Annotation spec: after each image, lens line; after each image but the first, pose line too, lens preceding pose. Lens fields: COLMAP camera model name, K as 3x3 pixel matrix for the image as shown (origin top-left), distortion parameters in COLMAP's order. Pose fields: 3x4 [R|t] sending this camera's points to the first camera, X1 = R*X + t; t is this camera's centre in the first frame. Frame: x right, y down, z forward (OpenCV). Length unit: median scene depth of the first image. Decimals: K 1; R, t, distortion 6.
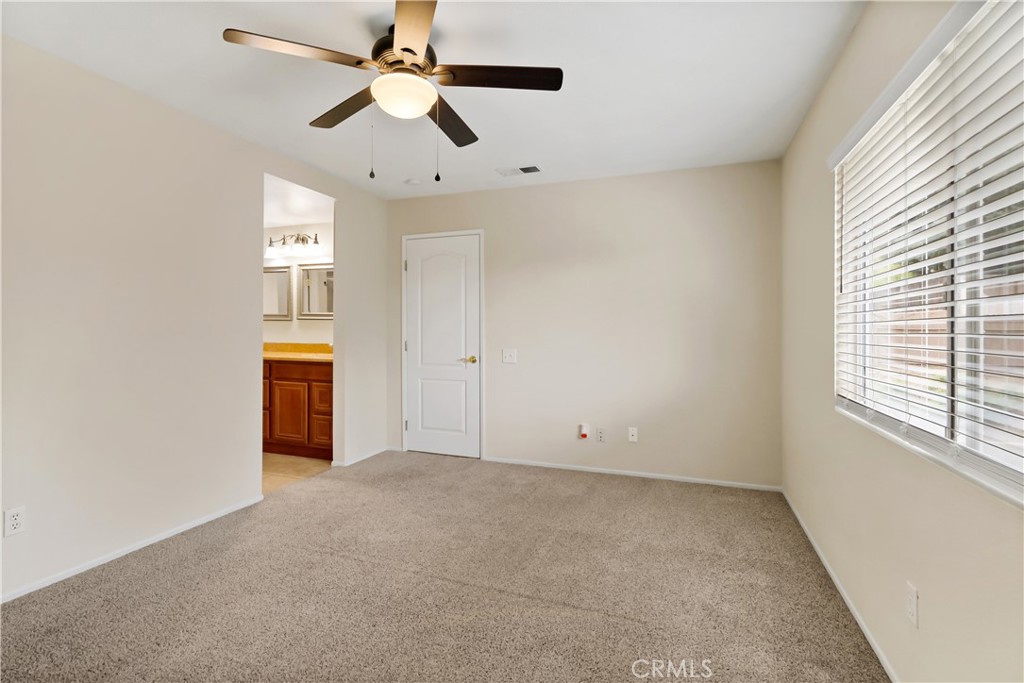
lens RADIAL K [[472.9, 0, 511.0], [0, 472.9, 334.1], [0, 0, 1]] dist [-0.004817, 0.000226]
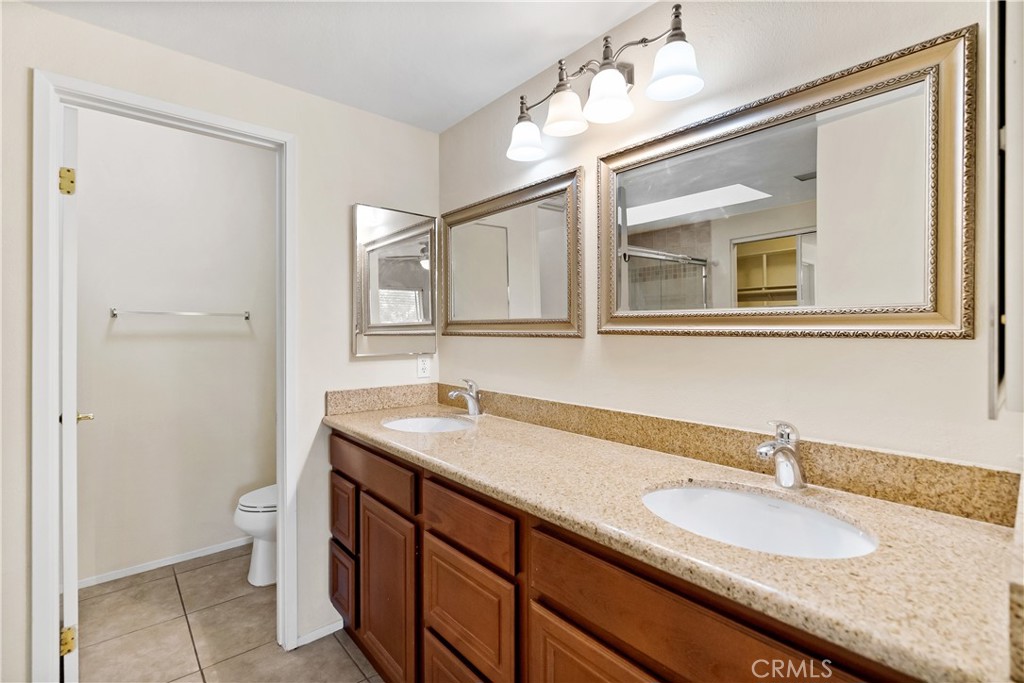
lens RADIAL K [[472.9, 0, 512.0], [0, 472.9, 338.1], [0, 0, 1]] dist [-0.004817, 0.000226]
pose [[0.873577, -0.004856, -0.486661, -0.348131], [0.003530, 0.999987, -0.003641, -0.026891], [0.486672, 0.001463, 0.873583, 0.693734]]
